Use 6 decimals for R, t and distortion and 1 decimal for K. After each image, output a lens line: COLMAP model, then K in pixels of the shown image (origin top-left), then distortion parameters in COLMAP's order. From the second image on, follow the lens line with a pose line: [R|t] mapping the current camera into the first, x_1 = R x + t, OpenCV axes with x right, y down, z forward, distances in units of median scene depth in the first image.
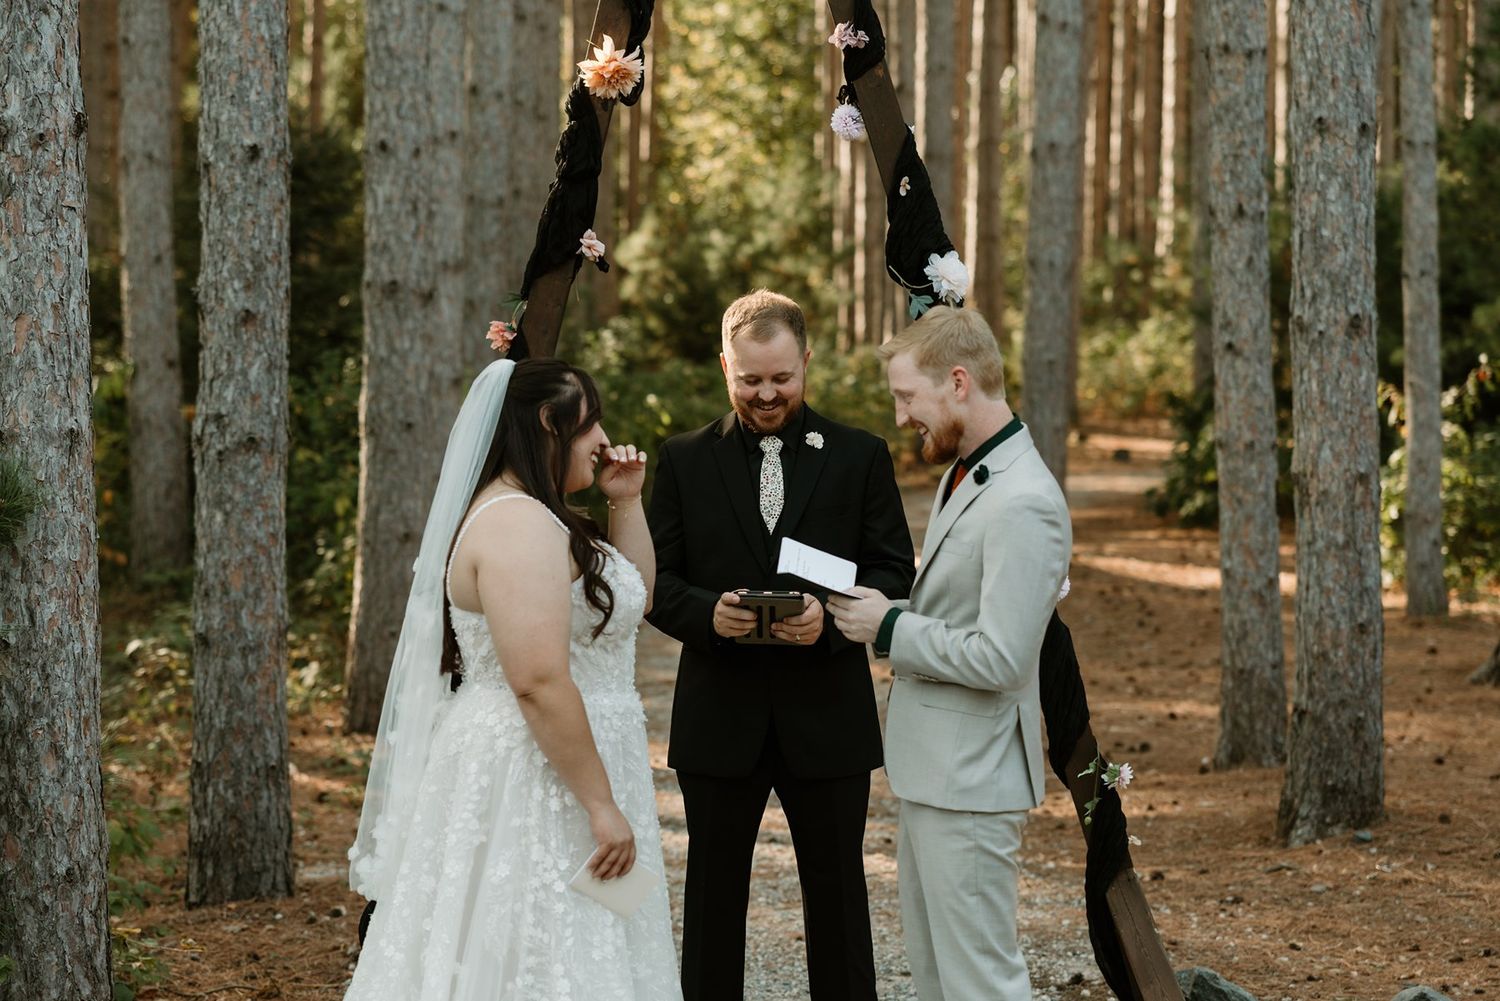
lens RADIAL K [[4234.9, 0, 796.2], [0, 4234.9, 562.3], [0, 0, 1]] dist [0.190678, 0.000000]
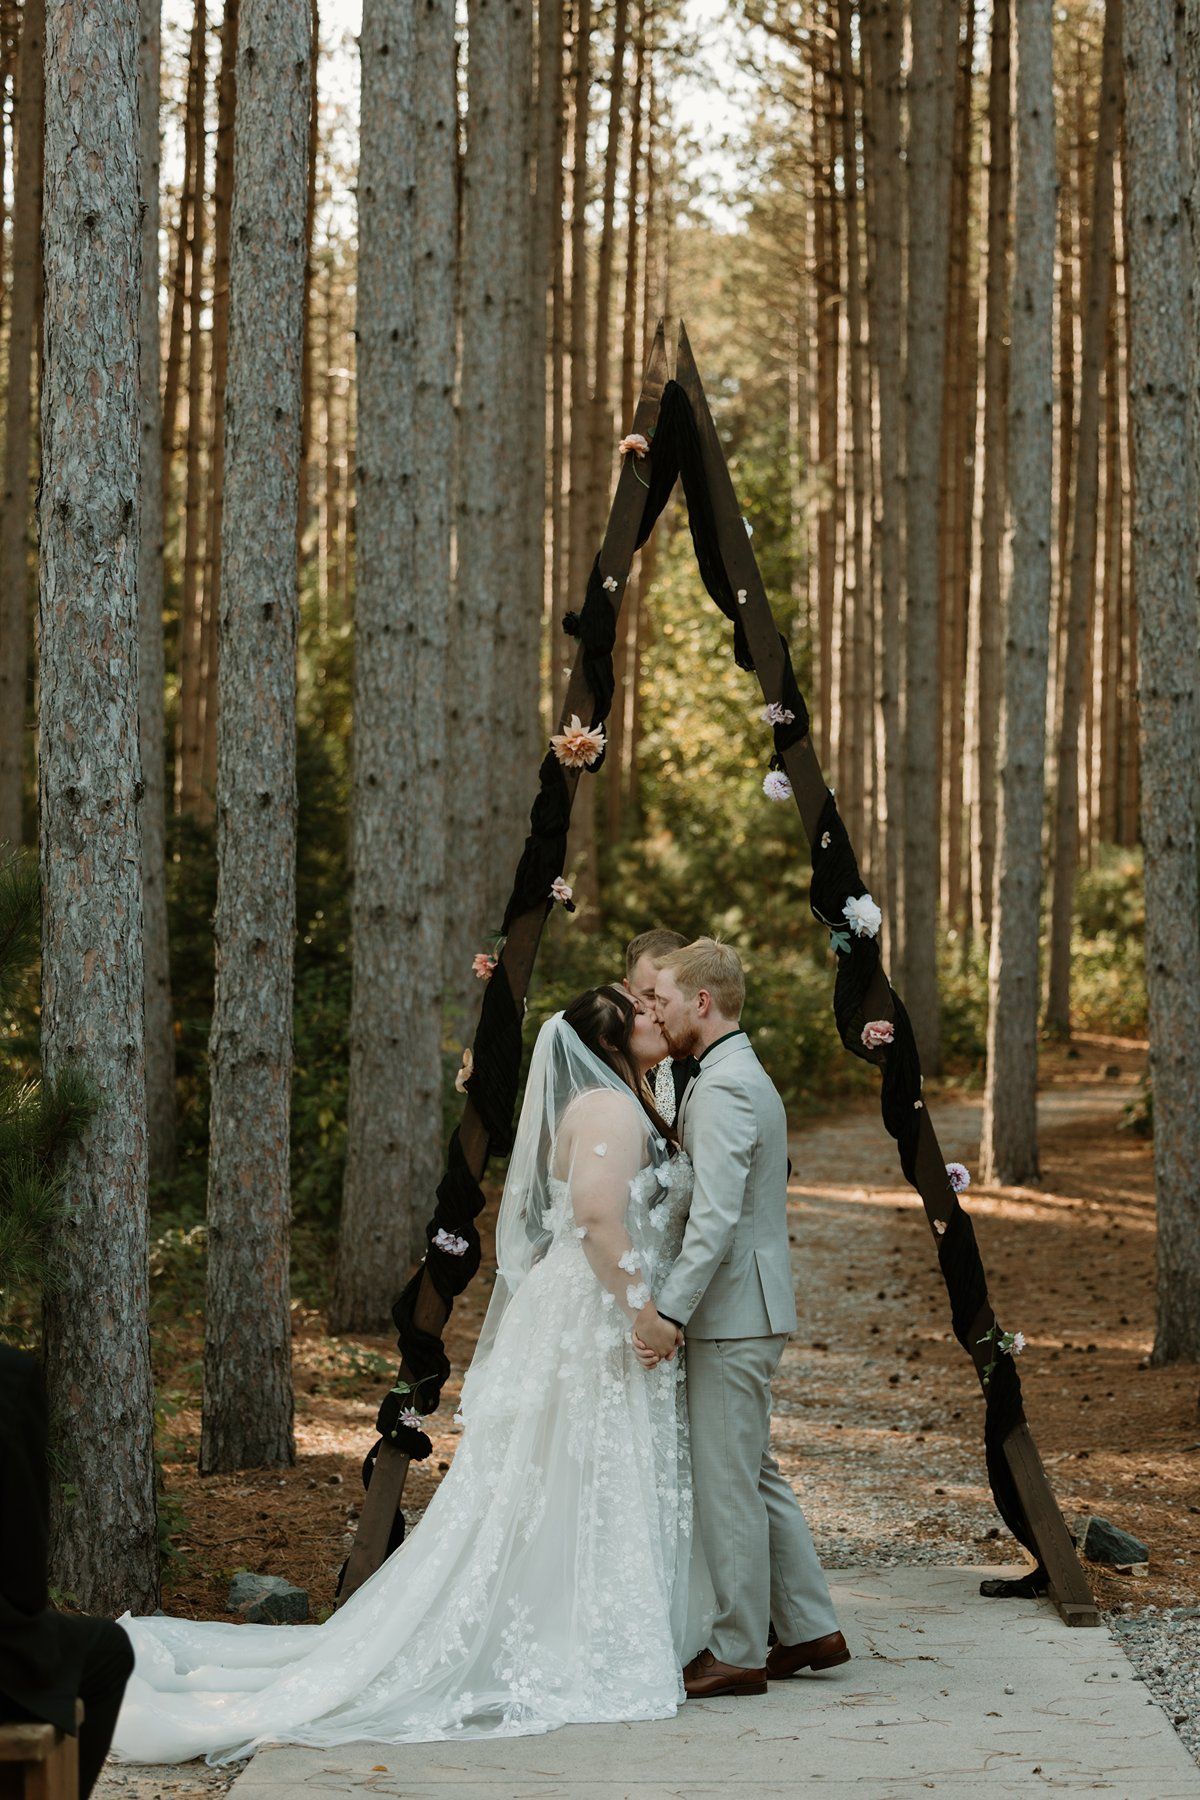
lens RADIAL K [[5081.9, 0, 587.9], [0, 5081.9, 903.9], [0, 0, 1]] dist [0.190678, 0.000000]
pose [[0.998919, -0.000930, -0.046479, 0.020451], [-0.001833, 0.998235, -0.059361, 0.011082], [0.046452, 0.059382, 0.997154, -0.337922]]
